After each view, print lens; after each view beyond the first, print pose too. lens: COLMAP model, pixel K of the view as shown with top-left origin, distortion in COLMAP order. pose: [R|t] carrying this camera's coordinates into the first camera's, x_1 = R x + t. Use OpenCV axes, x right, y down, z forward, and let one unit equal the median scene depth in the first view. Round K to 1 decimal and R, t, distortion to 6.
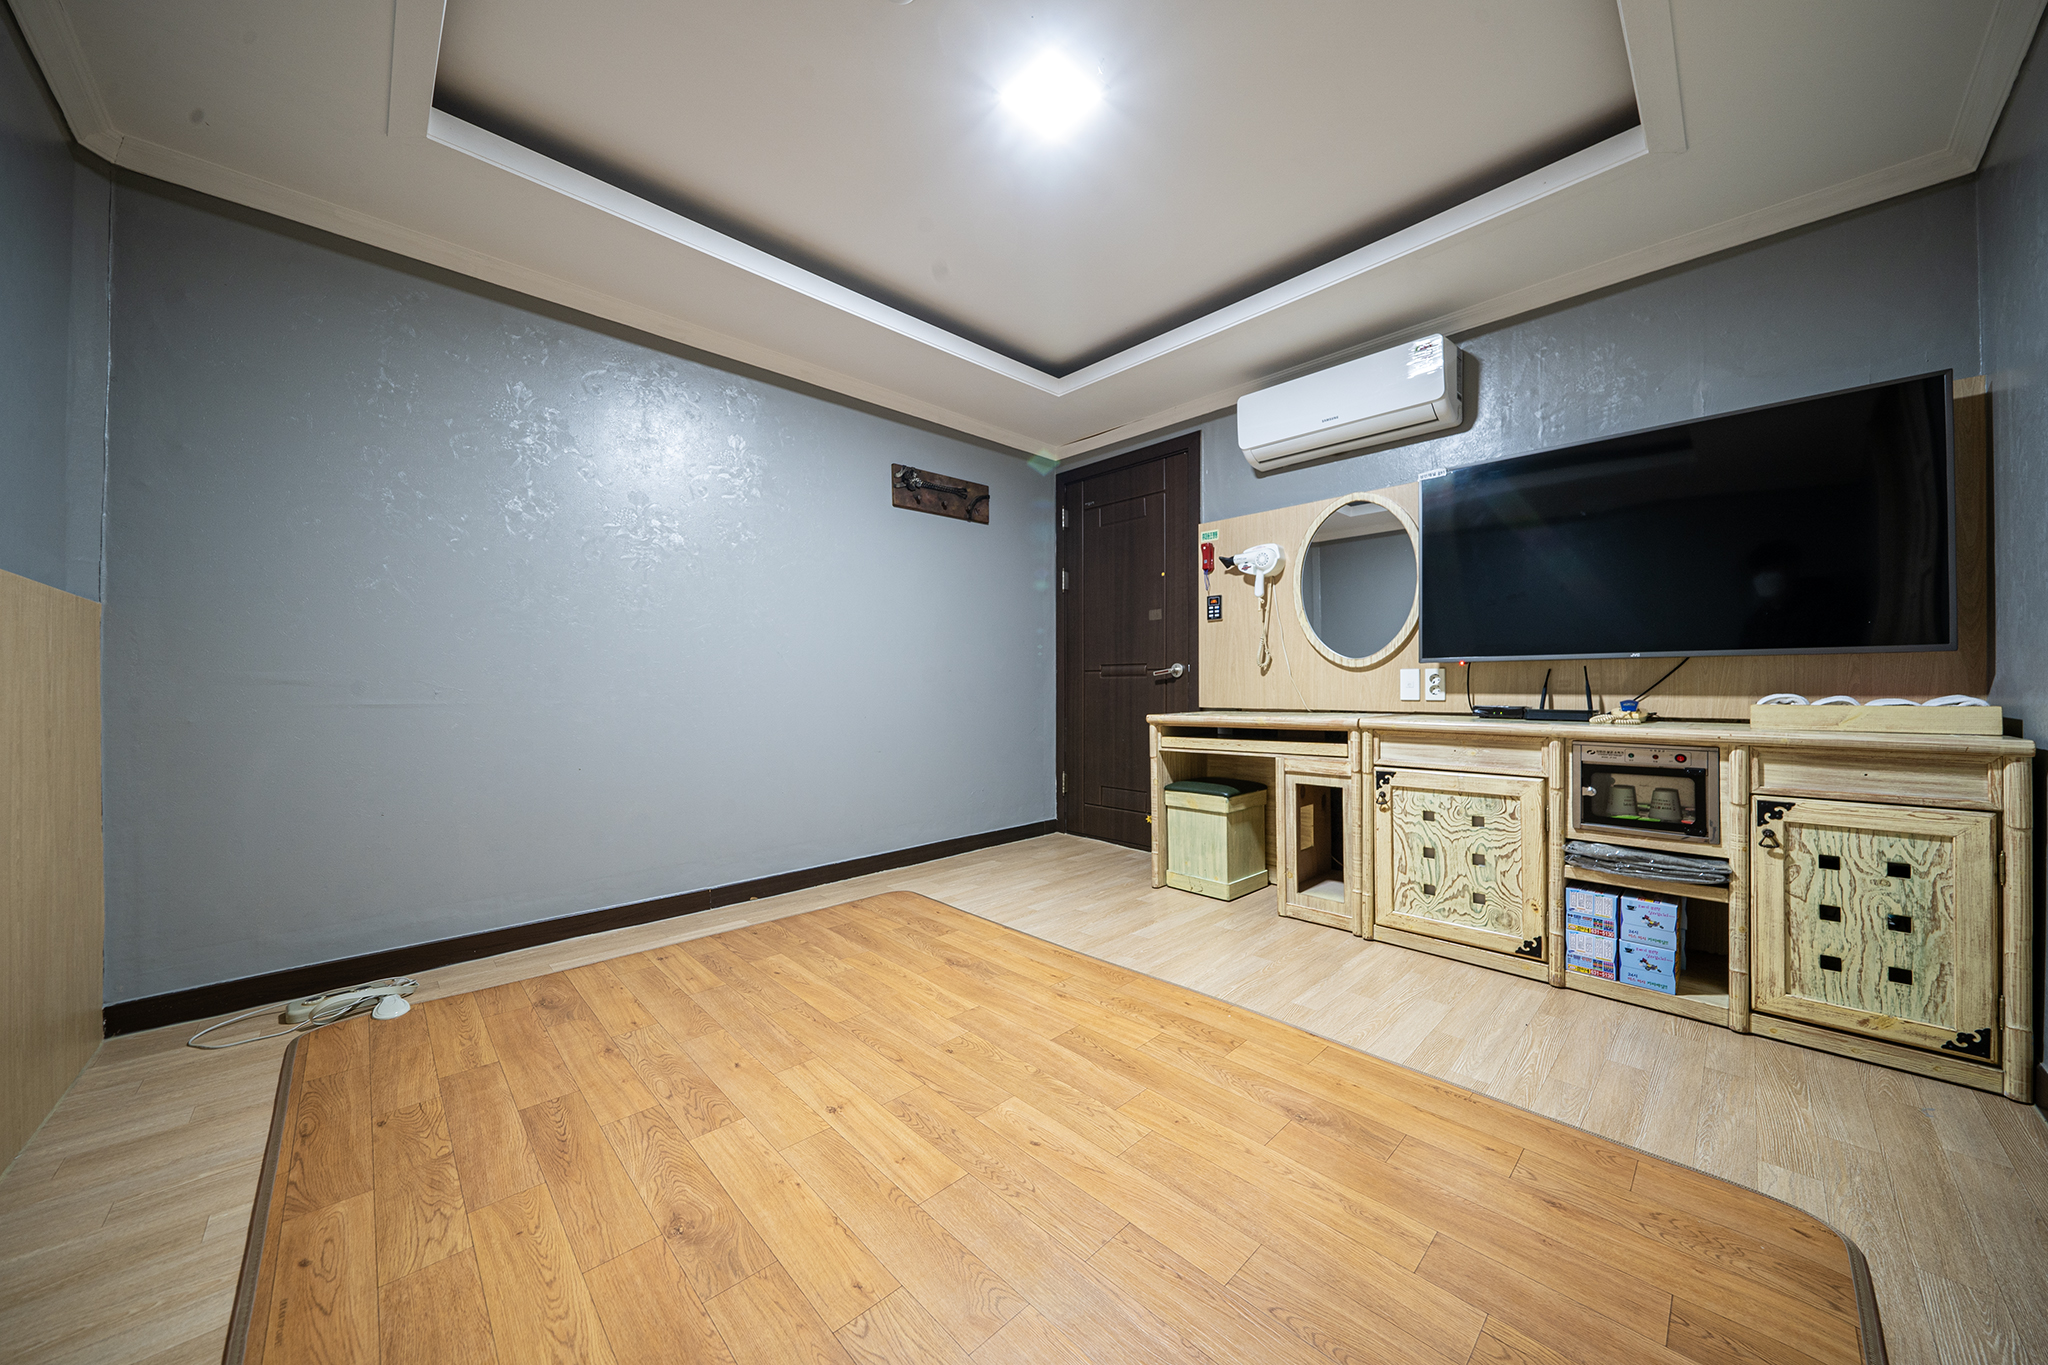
lens RADIAL K [[698.5, 0, 1036.0], [0, 698.5, 684.4], [0, 0, 1]] dist [-0.002428, -0.000300]
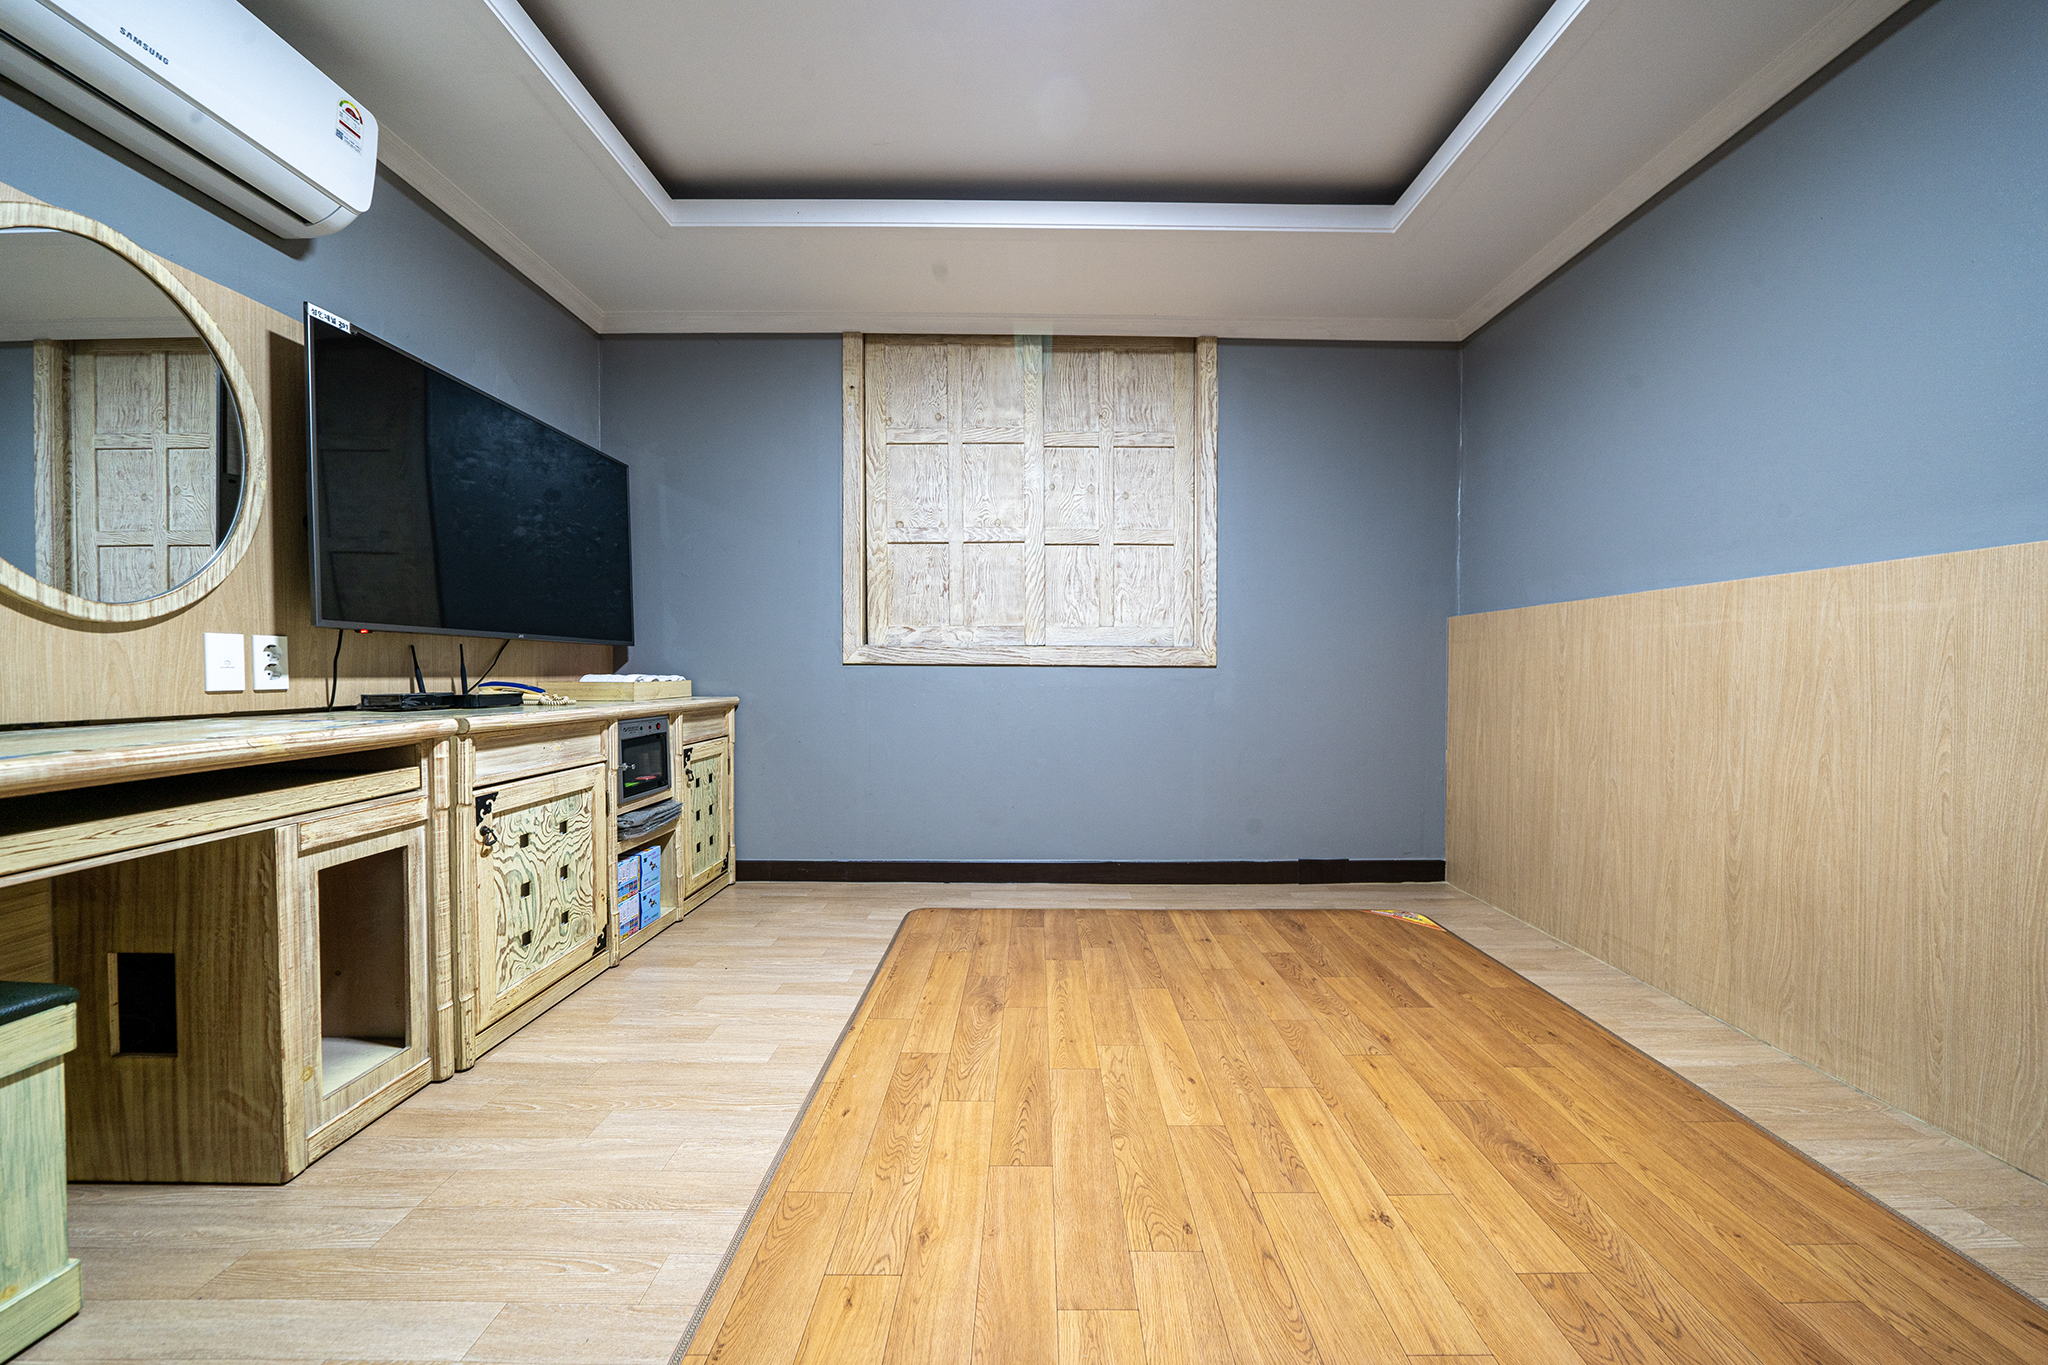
lens RADIAL K [[698.5, 0, 1036.0], [0, 698.5, 684.4], [0, 0, 1]] dist [-0.002428, -0.000300]
pose [[-0.715145, -0.013009, 0.698855, -0.382406], [-0.003979, 0.999886, 0.014541, 0.009481], [-0.698965, 0.007619, -0.715115, 1.270117]]
